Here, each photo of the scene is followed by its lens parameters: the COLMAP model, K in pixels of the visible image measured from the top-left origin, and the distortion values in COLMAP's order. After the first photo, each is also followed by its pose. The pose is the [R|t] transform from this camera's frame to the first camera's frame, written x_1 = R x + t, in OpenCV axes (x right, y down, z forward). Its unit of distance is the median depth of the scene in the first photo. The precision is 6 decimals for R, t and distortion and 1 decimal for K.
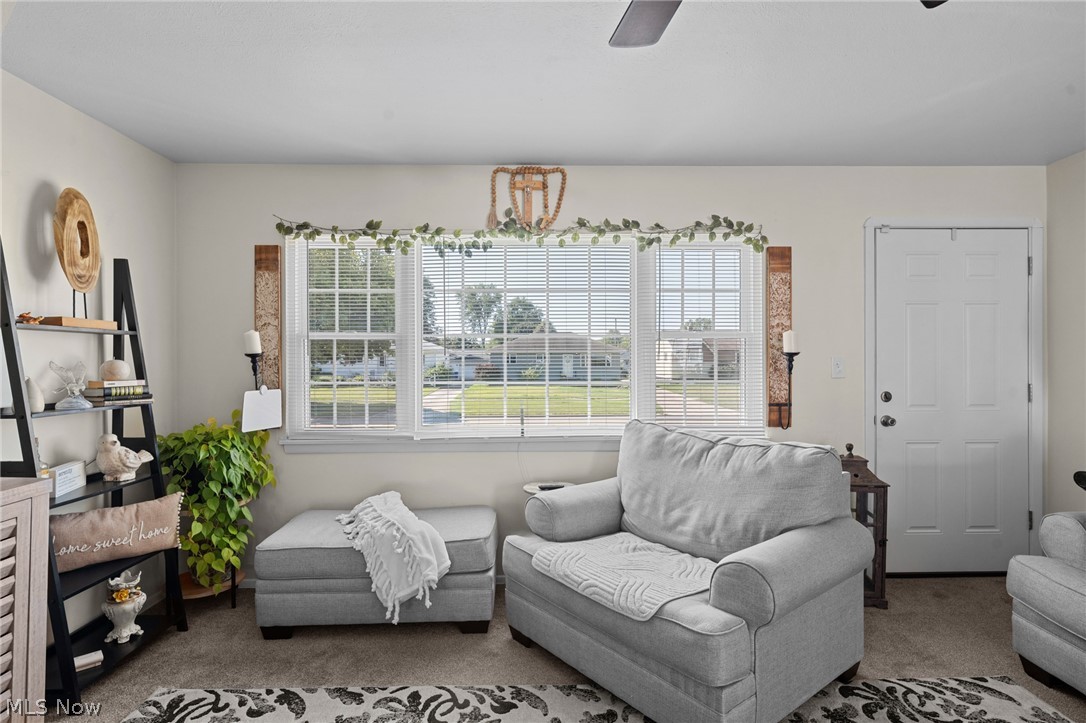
lens RADIAL K [[559.6, 0, 542.6], [0, 559.6, 355.9], [0, 0, 1]] dist [0.001566, 0.000294]
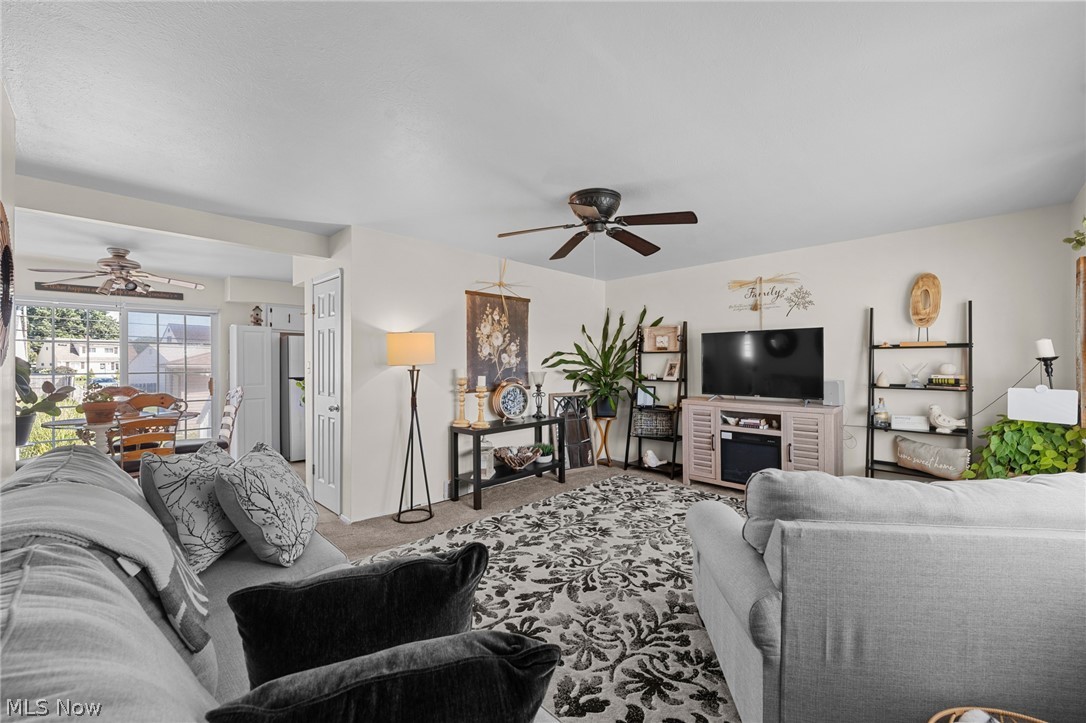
lens RADIAL K [[439.5, 0, 556.2], [0, 439.5, 366.5], [0, 0, 1]] dist [-0.015573, -0.000106]
pose [[-0.716107, 0.010101, -0.697917, 0.842209], [0.002095, 0.999922, 0.012323, -0.001535], [0.697987, 0.007362, -0.716073, 0.904558]]
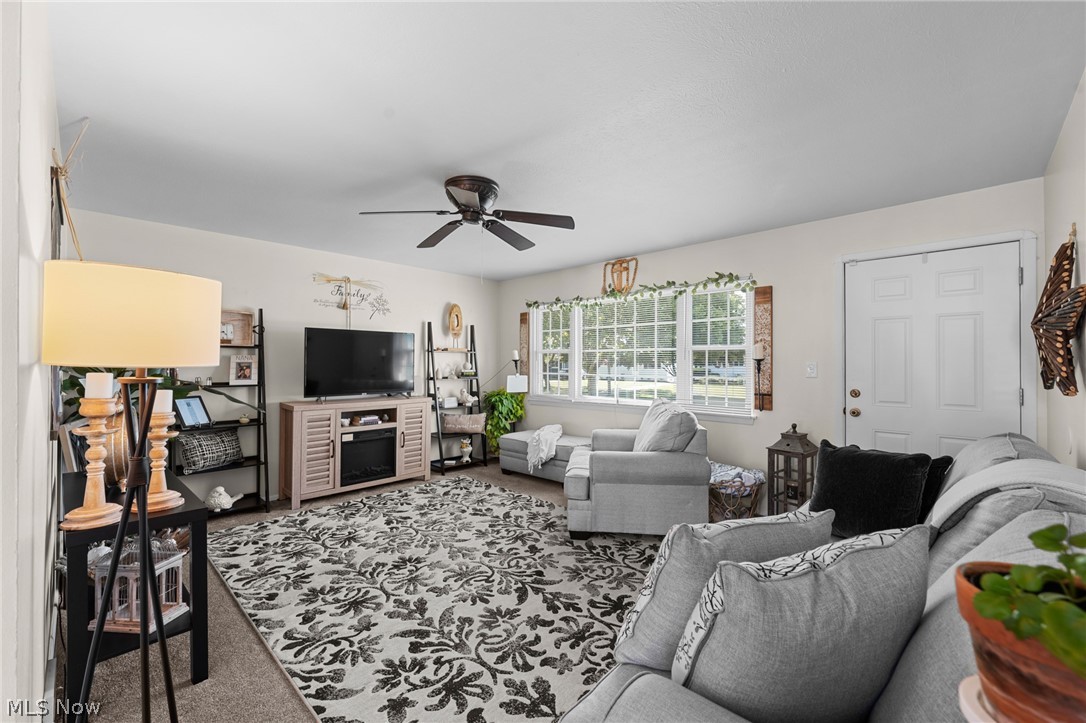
lens RADIAL K [[445.7, 0, 543.0], [0, 445.7, 361.5], [0, 0, 1]] dist [-0.002452, -0.000161]
pose [[0.703762, 0.001845, -0.710434, 0.862930], [-0.003525, 0.999993, -0.000894, 0.003619], [0.710427, 0.003134, 0.703764, -0.229671]]
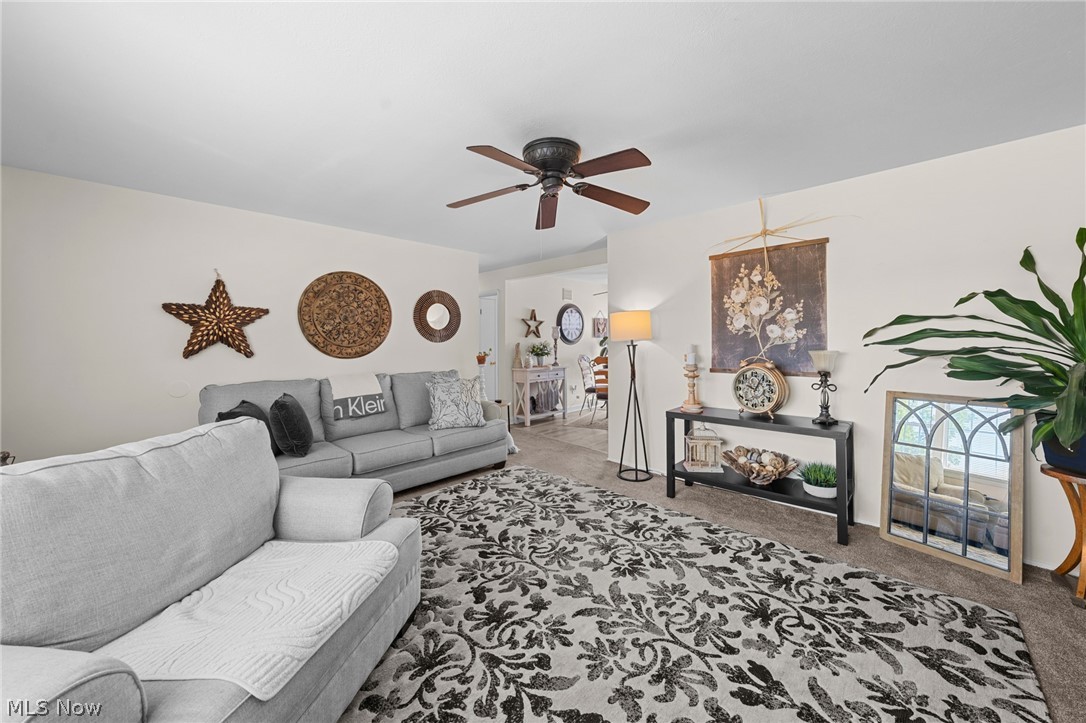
lens RADIAL K [[396.6, 0, 543.9], [0, 396.6, 337.2], [0, 0, 1]] dist [0.001774, -0.000024]
pose [[-0.688896, 0.014951, 0.724706, -0.389376], [0.006667, 0.999876, -0.014290, 0.014018], [-0.724829, -0.005013, -0.688910, 0.814085]]
